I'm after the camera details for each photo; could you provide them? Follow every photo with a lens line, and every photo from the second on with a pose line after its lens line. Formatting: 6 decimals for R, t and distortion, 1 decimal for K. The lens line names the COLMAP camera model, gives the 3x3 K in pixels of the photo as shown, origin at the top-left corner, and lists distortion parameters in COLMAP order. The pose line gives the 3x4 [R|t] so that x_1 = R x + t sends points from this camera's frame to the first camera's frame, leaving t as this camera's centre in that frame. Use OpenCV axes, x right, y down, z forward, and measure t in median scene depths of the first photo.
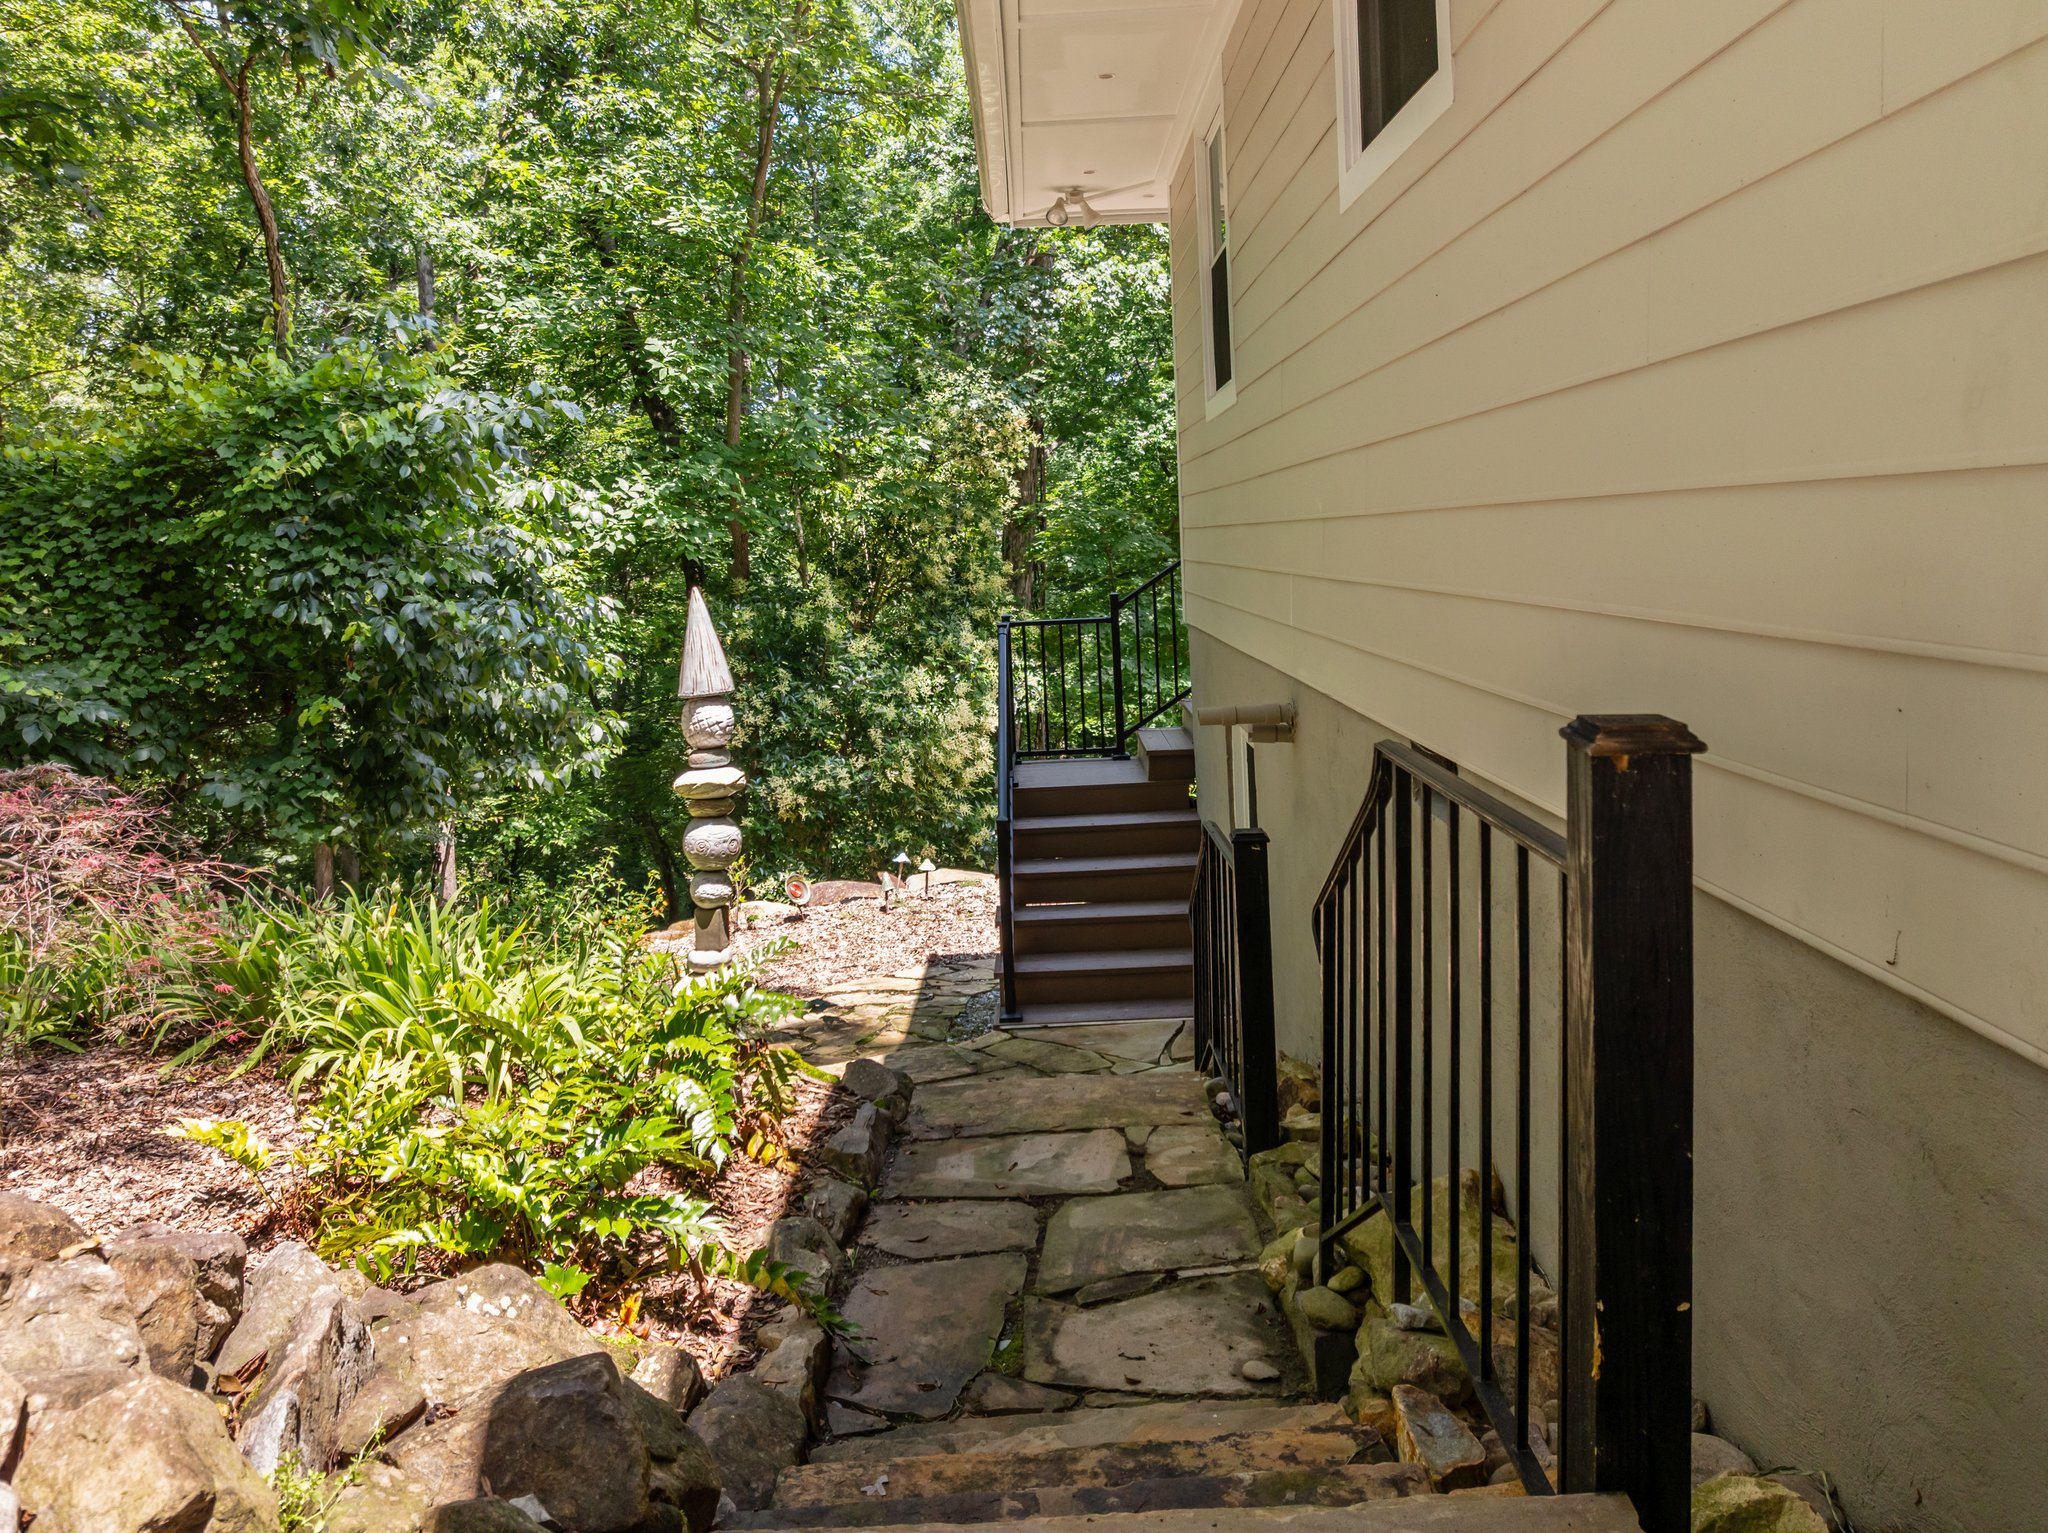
lens RADIAL K [[1553.4, 0, 1026.6], [0, 1553.4, 616.7], [0, 0, 1]] dist [0.000143, 0.000056]
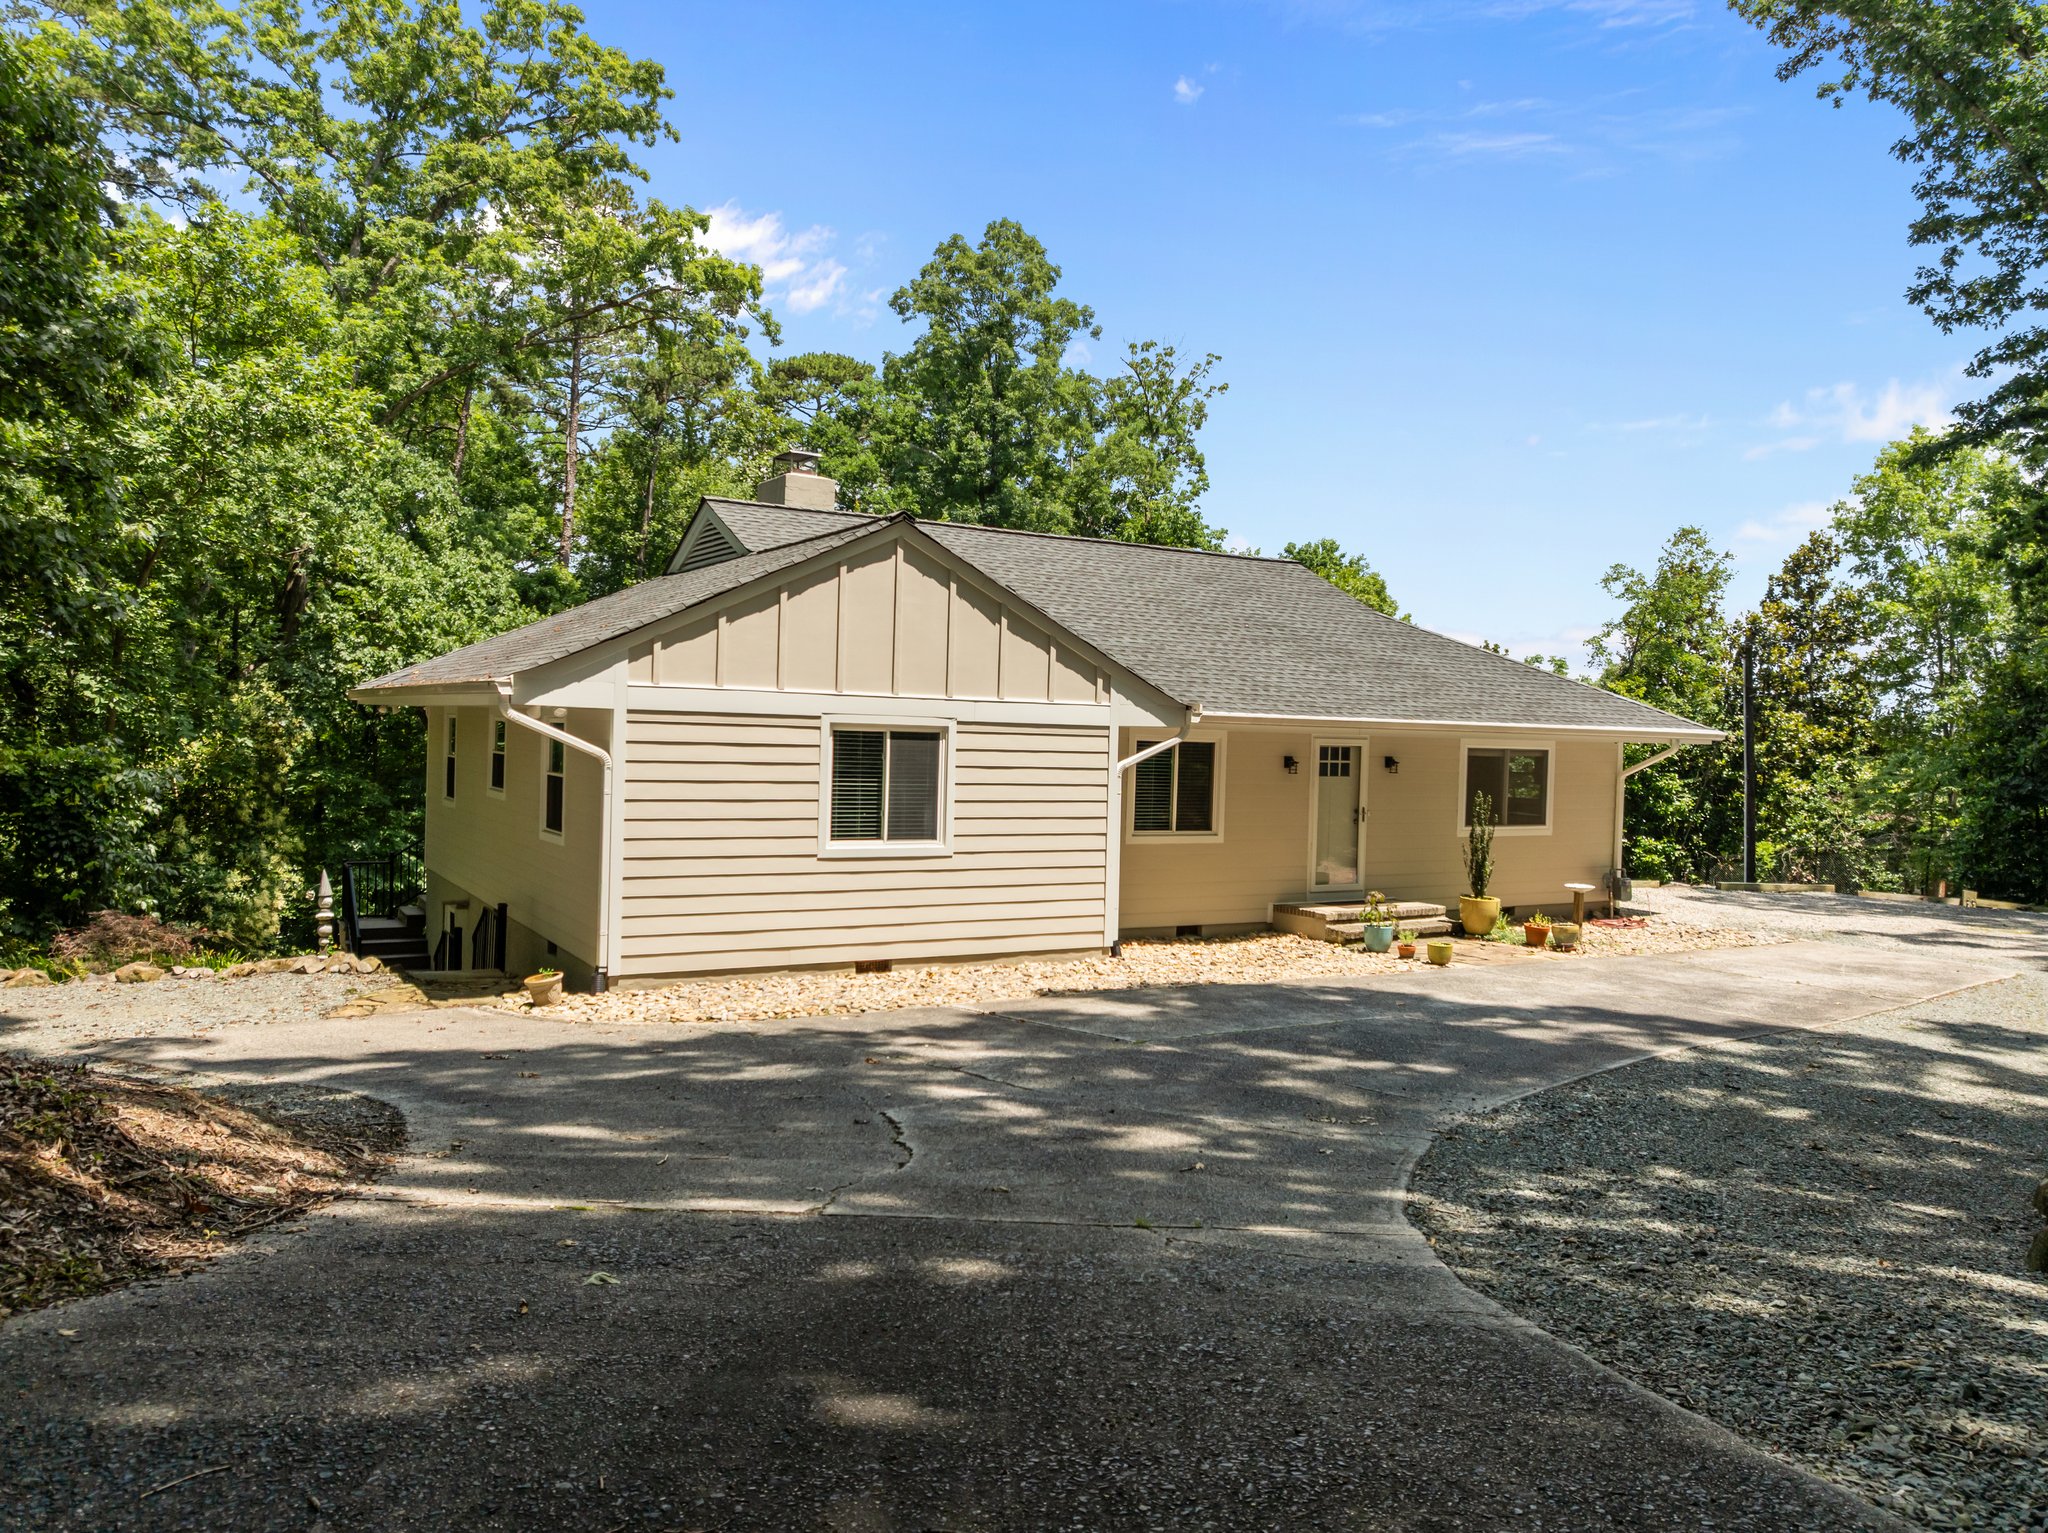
lens RADIAL K [[1440.7, 0, 1049.7], [0, 1440.7, 767.6], [0, 0, 1]] dist [-0.032828, -0.003476]
pose [[0.845226, 0.061241, 0.530889, -0.154290], [-0.044524, 0.998028, -0.044242, -0.052795], [-0.532552, 0.013758, 0.846286, -0.830509]]
